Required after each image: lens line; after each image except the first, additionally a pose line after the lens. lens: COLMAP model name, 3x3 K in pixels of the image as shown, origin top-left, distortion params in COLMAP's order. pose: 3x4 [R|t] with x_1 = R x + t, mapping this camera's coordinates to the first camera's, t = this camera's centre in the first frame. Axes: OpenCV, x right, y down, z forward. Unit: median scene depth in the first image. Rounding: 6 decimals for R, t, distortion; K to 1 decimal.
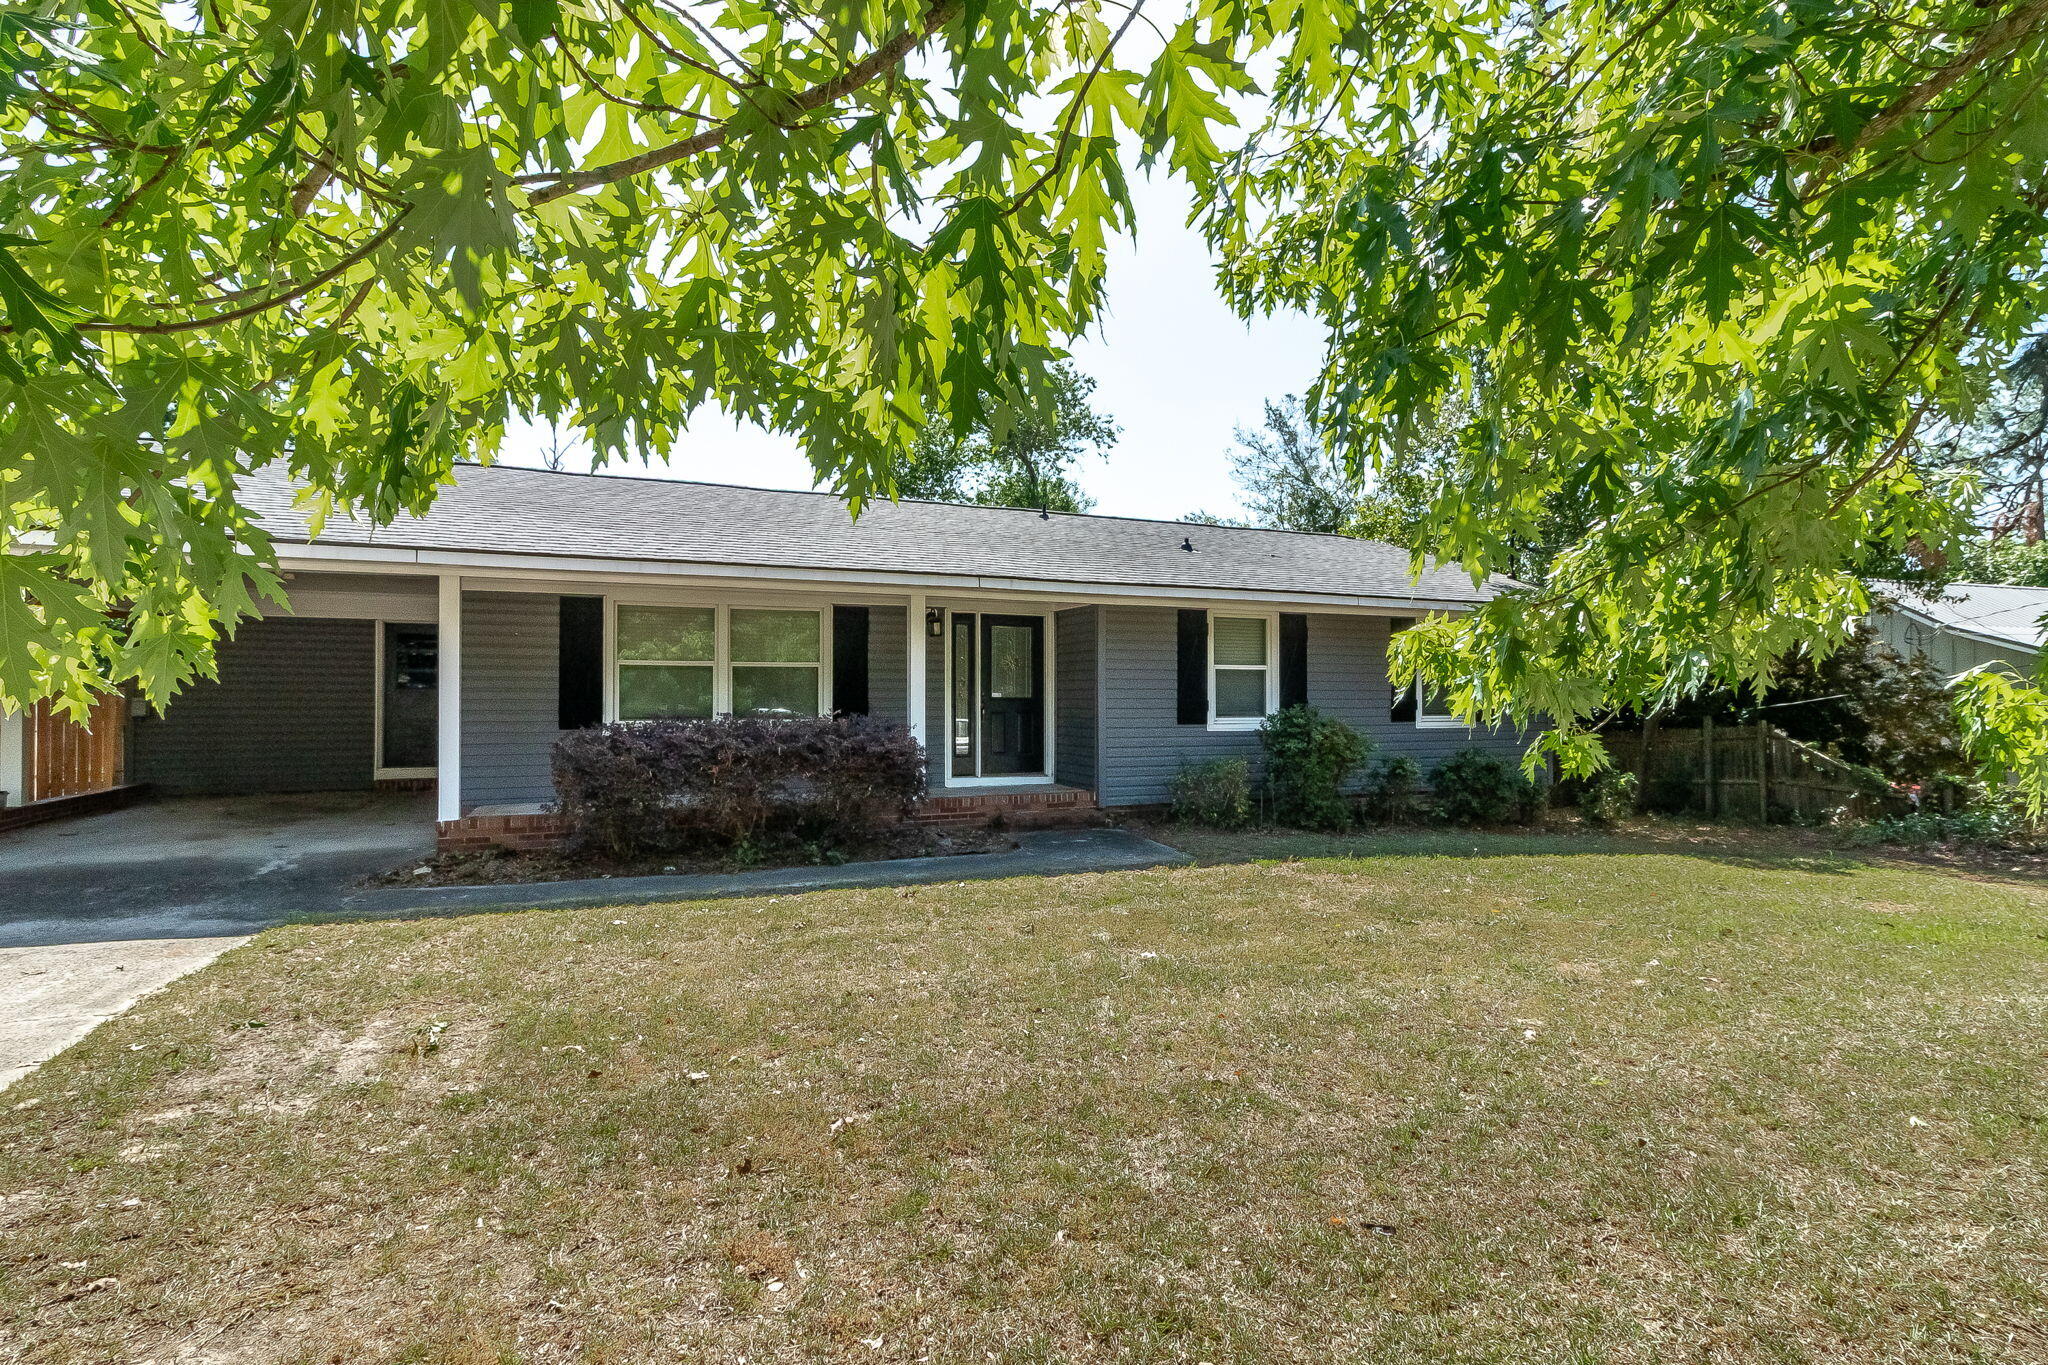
lens RADIAL K [[1116.3, 0, 1038.4], [0, 1116.3, 690.6], [0, 0, 1]] dist [0.005785, 0.000159]
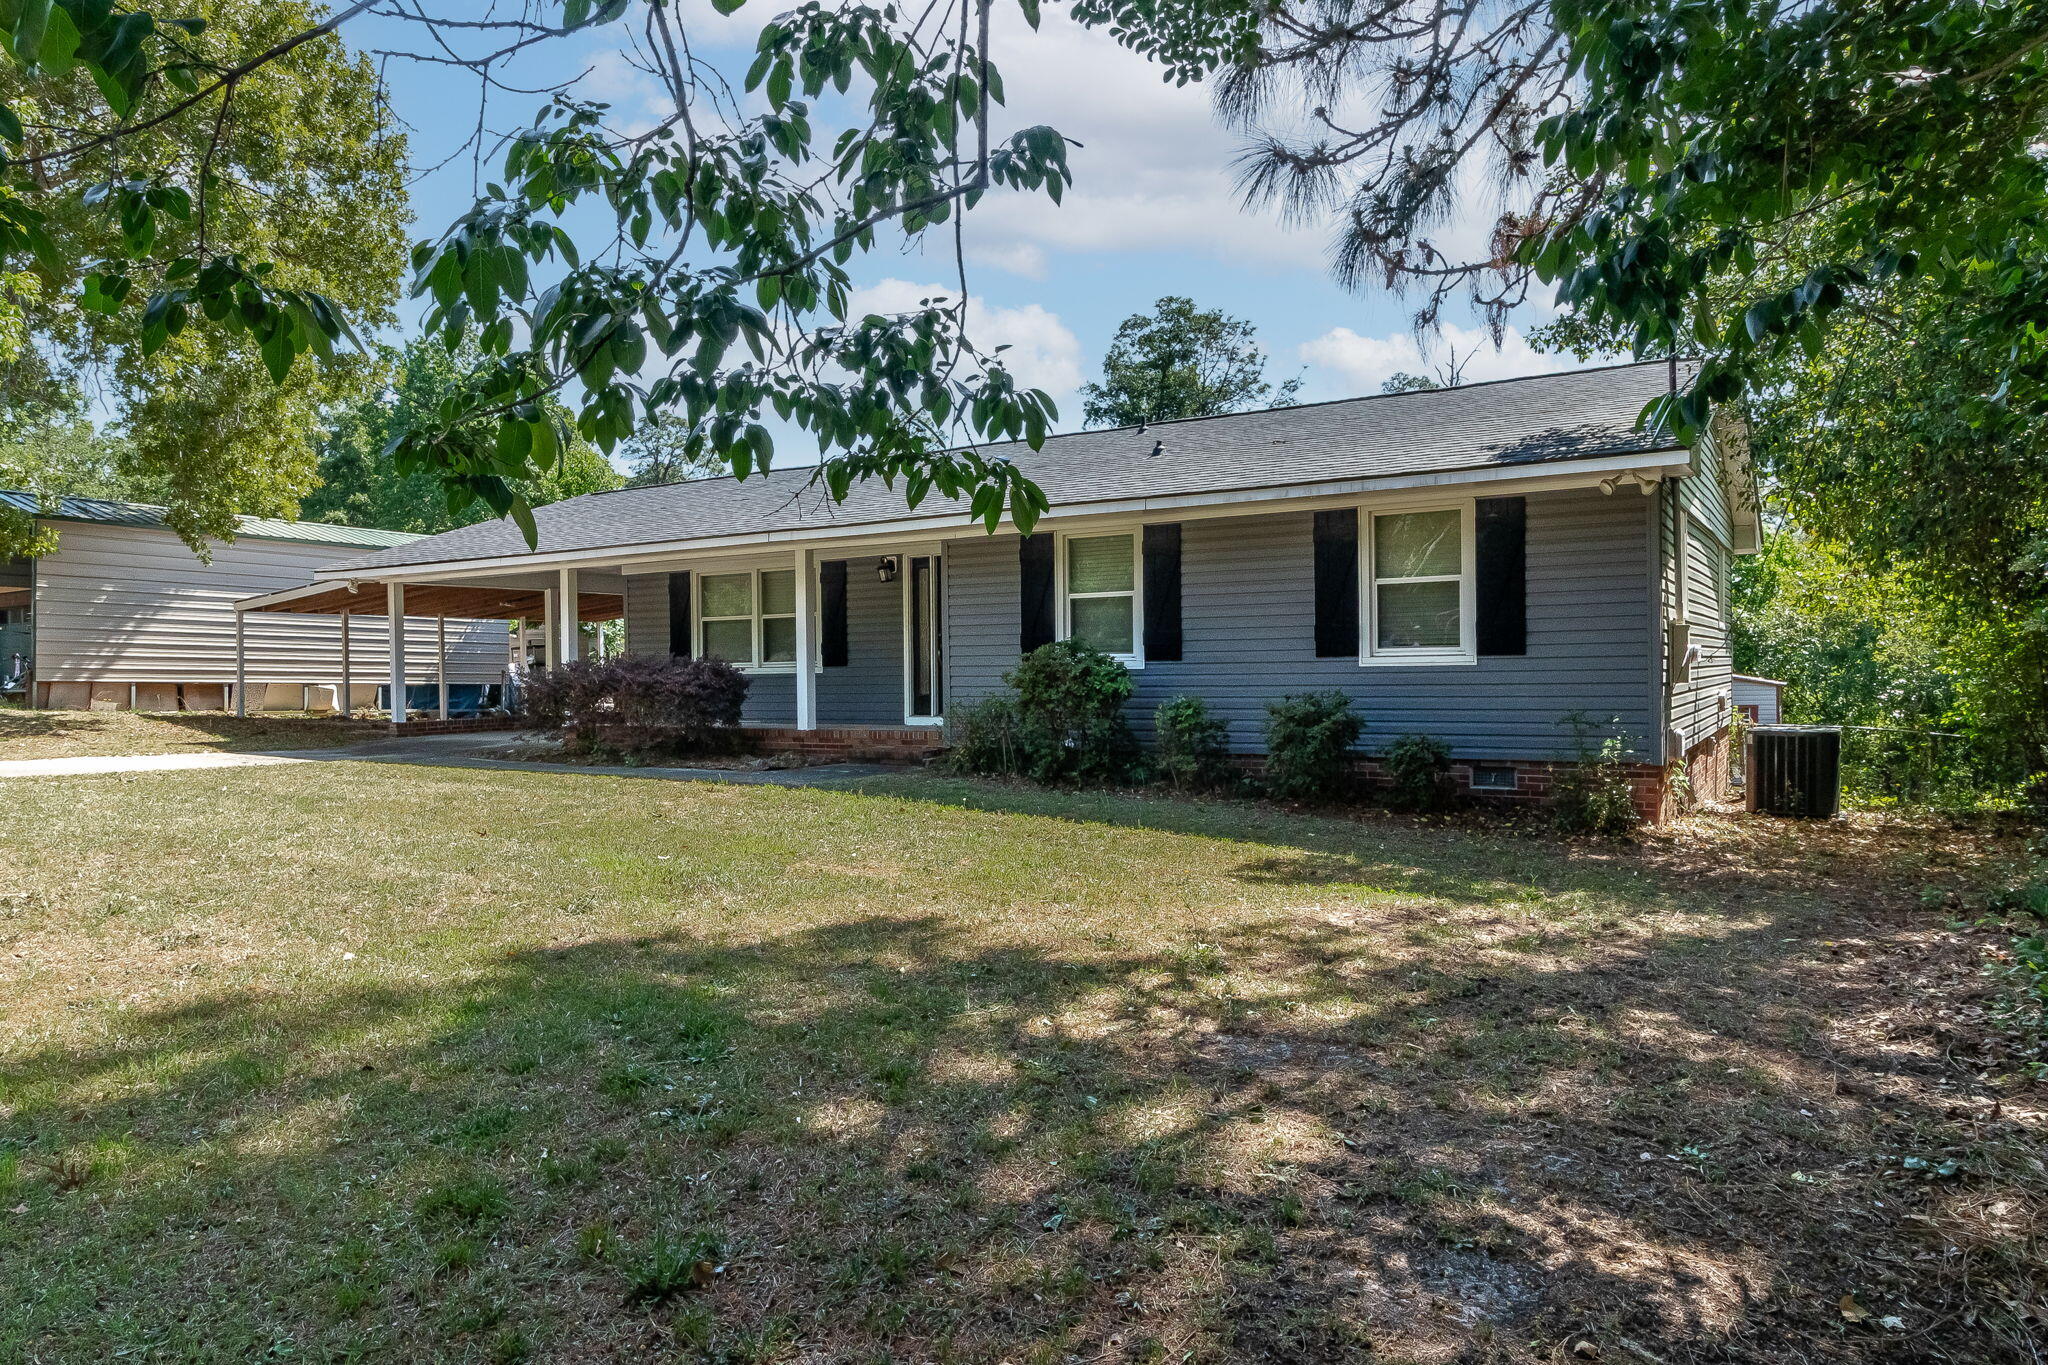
lens RADIAL K [[1290.9, 0, 1042.7], [0, 1290.9, 687.4], [0, 0, 1]] dist [-0.020275, 0.000537]
pose [[0.557632, 0.011335, -0.830011, 0.987342], [0.038400, 0.998484, 0.039435, 0.008614], [0.829200, -0.053863, 0.556351, 0.425205]]
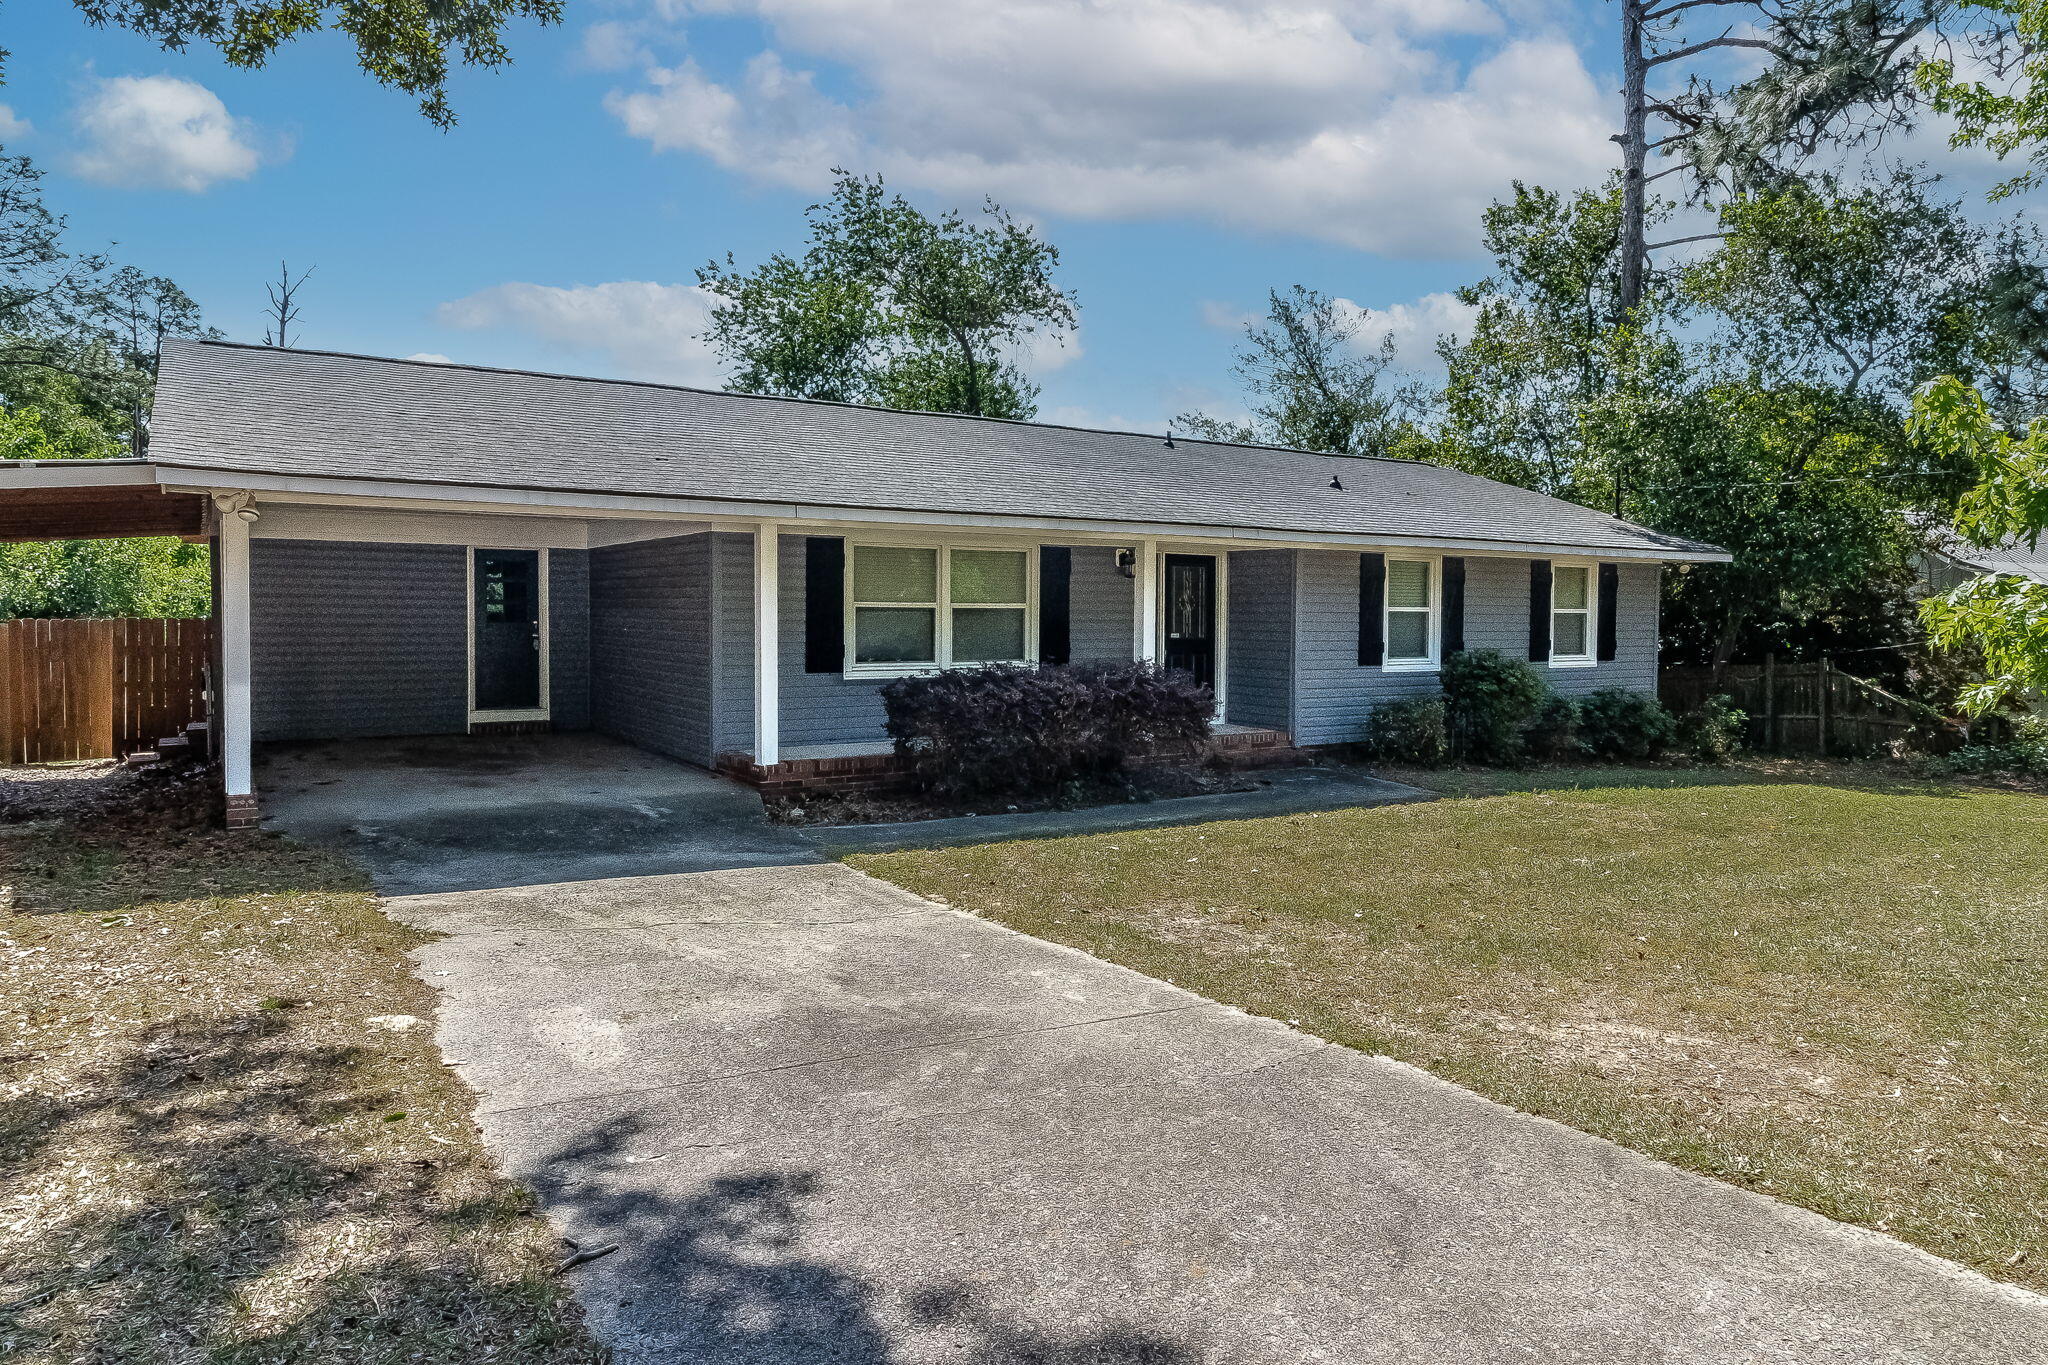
lens RADIAL K [[1454.1, 0, 1025.0], [0, 1454.1, 683.0], [0, 0, 1]] dist [-0.010976, 0.002991]
pose [[0.986644, -0.002648, 0.162873, -0.386044], [-0.006257, 0.998514, 0.054138, -0.023431], [-0.162774, -0.054434, 0.985161, -0.253146]]
